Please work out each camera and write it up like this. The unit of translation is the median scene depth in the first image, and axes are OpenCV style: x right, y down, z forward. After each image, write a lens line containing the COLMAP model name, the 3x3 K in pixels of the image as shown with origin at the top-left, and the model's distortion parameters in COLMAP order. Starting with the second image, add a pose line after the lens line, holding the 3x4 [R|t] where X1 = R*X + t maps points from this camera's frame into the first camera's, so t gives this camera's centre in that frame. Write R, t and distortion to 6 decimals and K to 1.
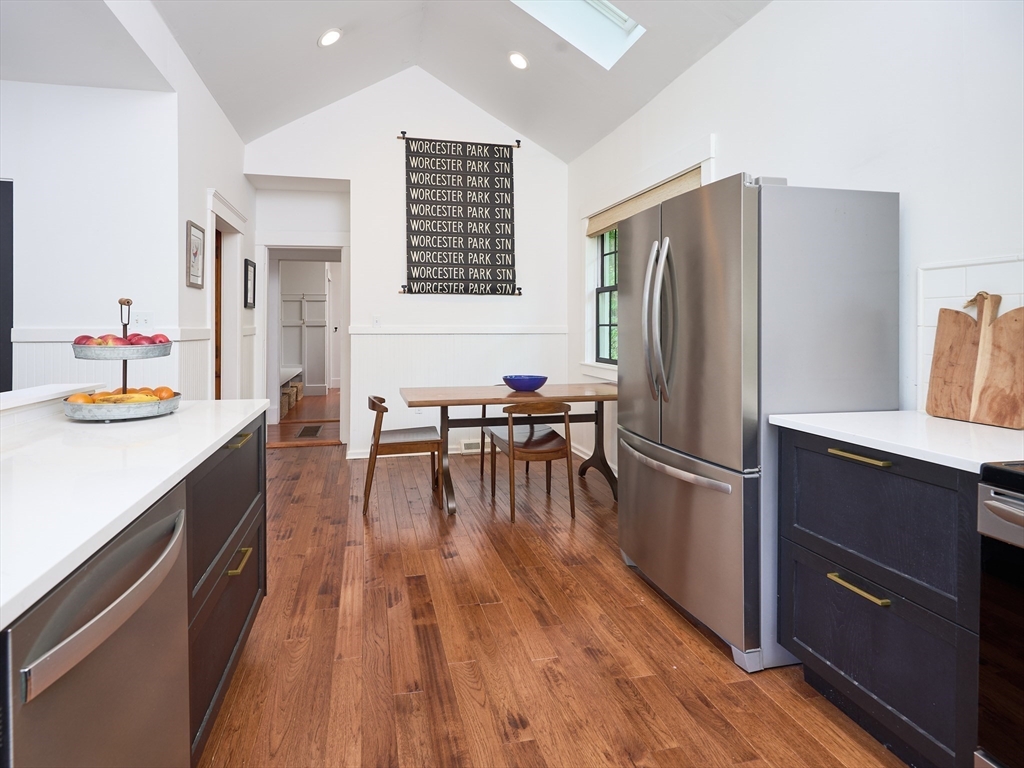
lens RADIAL K [[521.9, 0, 475.2], [0, 521.9, 323.4], [0, 0, 1]] dist [-0.001946, -0.002841]
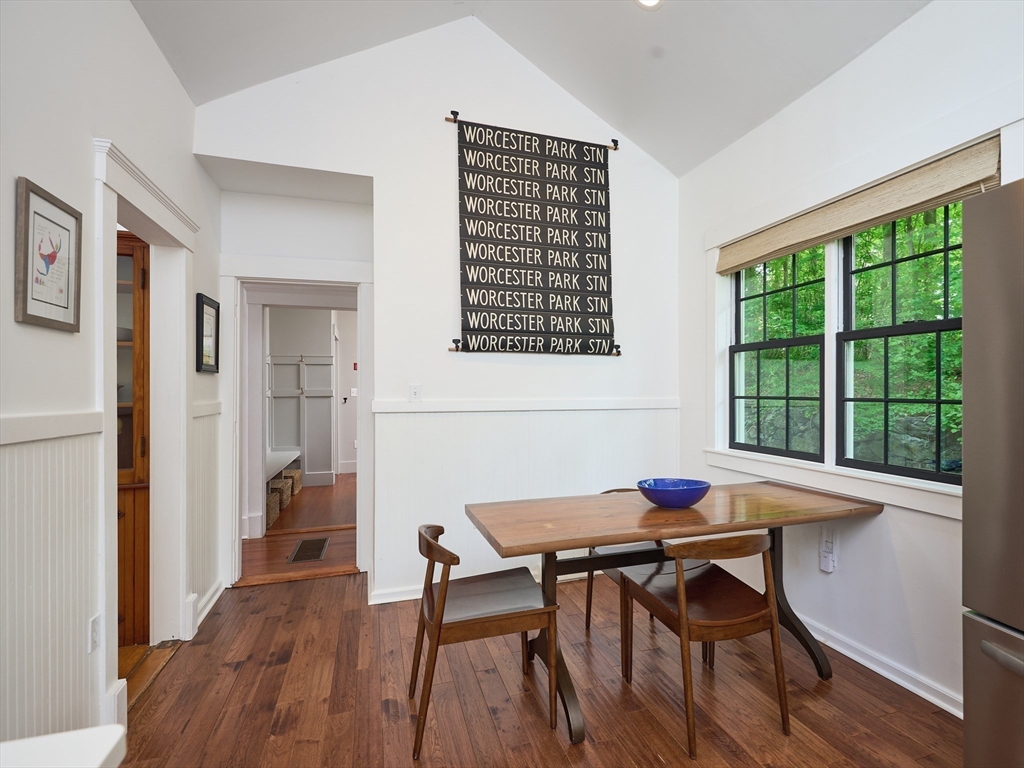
lens RADIAL K [[521.9, 0, 563.9], [0, 521.9, 390.4], [0, 0, 1]] dist [-0.001946, -0.002841]
pose [[0.989860, -0.003397, 0.142006, -0.094619], [0.003207, 0.999994, 0.001565, -0.007674], [-0.142010, -0.001094, 0.989865, 0.312596]]
